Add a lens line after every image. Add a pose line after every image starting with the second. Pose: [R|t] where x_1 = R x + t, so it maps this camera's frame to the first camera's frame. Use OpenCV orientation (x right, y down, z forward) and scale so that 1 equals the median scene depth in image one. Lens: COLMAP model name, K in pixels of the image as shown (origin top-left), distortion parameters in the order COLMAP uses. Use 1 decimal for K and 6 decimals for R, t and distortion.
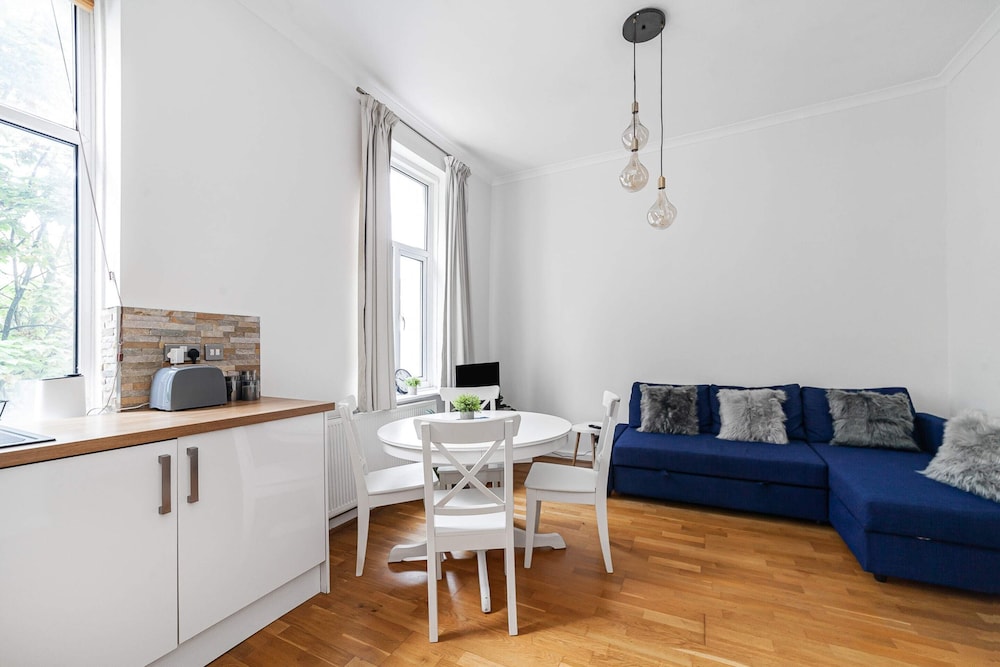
lens RADIAL K [[397.0, 0, 501.5], [0, 397.0, 352.9], [0, 0, 1]] dist [-0.000414, -0.000133]
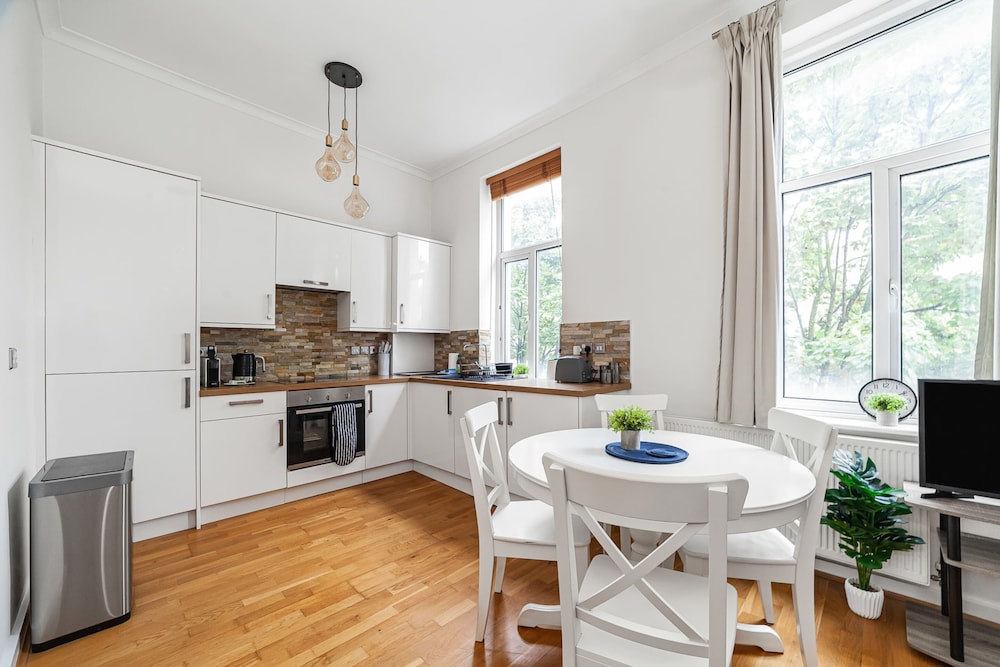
lens RADIAL K [[390.7, 0, 510.5], [0, 390.7, 343.6], [0, 0, 1]] dist [-0.001423, -0.000085]
pose [[-0.294569, -0.003474, -0.955624, 0.674779], [0.006506, 0.999963, -0.005641, -0.011309], [0.955608, -0.007879, -0.294535, 0.980774]]
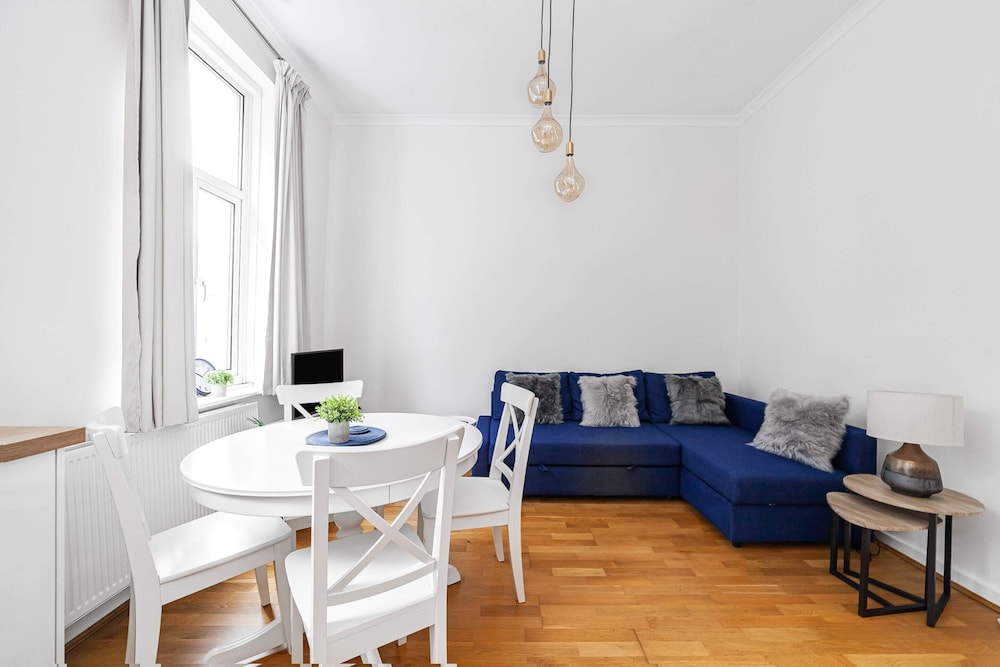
lens RADIAL K [[405.0, 0, 496.4], [0, 405.0, 347.1], [0, 0, 1]] dist [-0.015549, 0.000366]
pose [[0.903472, 0.004850, 0.428620, -0.127699], [-0.014479, 0.999711, 0.019208, 0.000337], [-0.428403, -0.023560, 0.903281, 0.244972]]
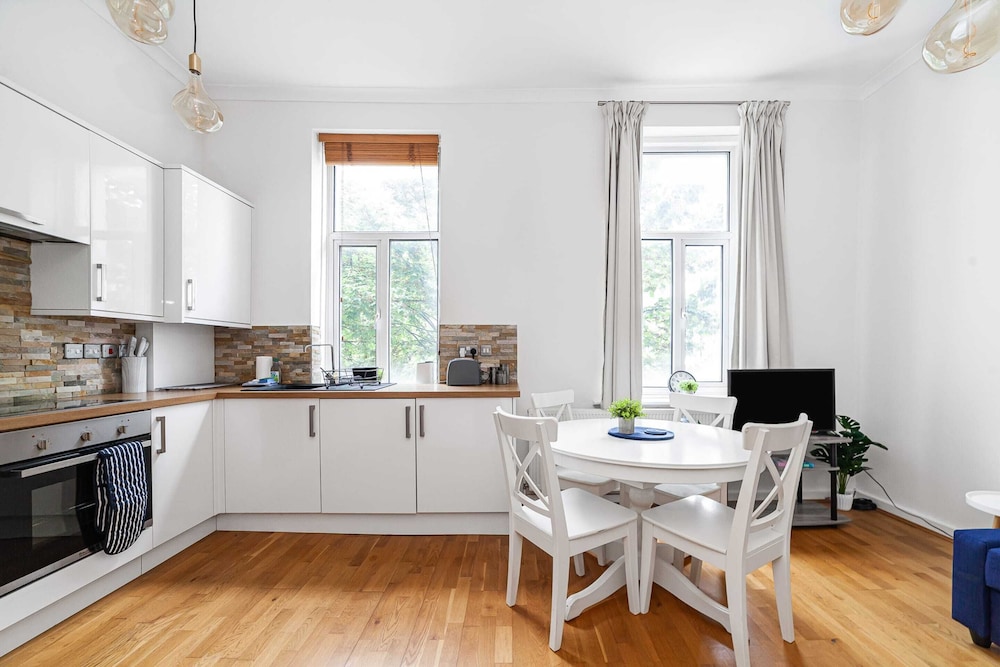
lens RADIAL K [[398.8, 0, 500.8], [0, 398.8, 357.4], [0, 0, 1]] dist [-0.017515, 0.017644]
pose [[0.448144, 0.015664, -0.893824, 0.579957], [-0.003787, 0.999871, 0.015623, 0.000627], [0.893953, -0.003616, 0.448146, 0.327230]]
